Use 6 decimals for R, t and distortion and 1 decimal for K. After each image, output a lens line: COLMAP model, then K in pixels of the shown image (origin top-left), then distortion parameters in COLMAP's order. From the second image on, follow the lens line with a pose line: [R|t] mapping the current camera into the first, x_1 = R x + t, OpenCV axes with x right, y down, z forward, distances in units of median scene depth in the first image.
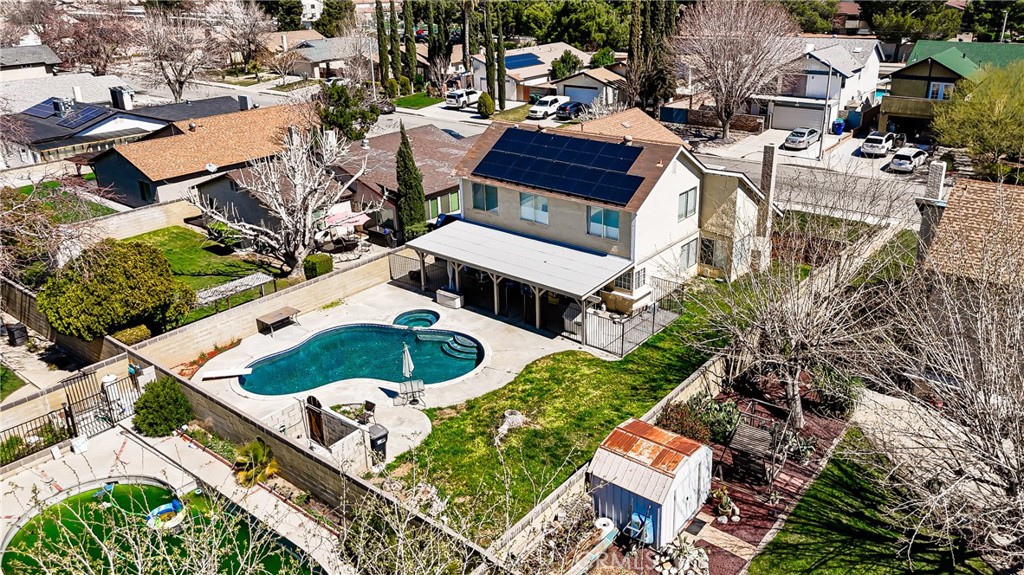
lens RADIAL K [[742.0, 0, 517.9], [0, 742.0, 329.9], [0, 0, 1]] dist [0.026295, -0.005131]
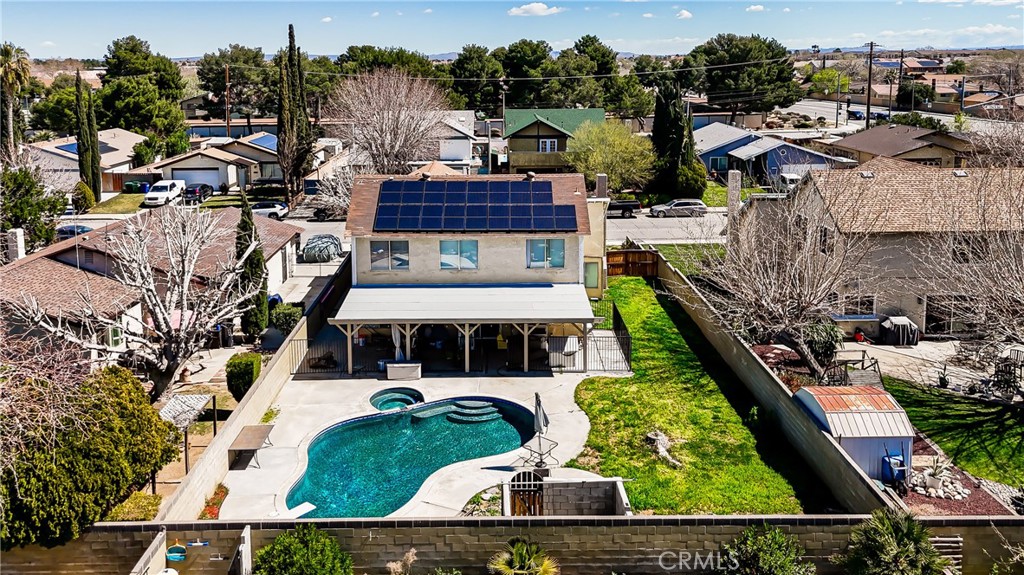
lens RADIAL K [[788.5, 0, 496.2], [0, 788.5, 239.8], [0, 0, 1]] dist [0.029814, -0.004230]
pose [[0.771041, -0.127625, 0.623865, -0.561384], [0.272512, 0.951596, -0.142132, -0.027196], [-0.575528, 0.279600, 0.768499, 0.197581]]
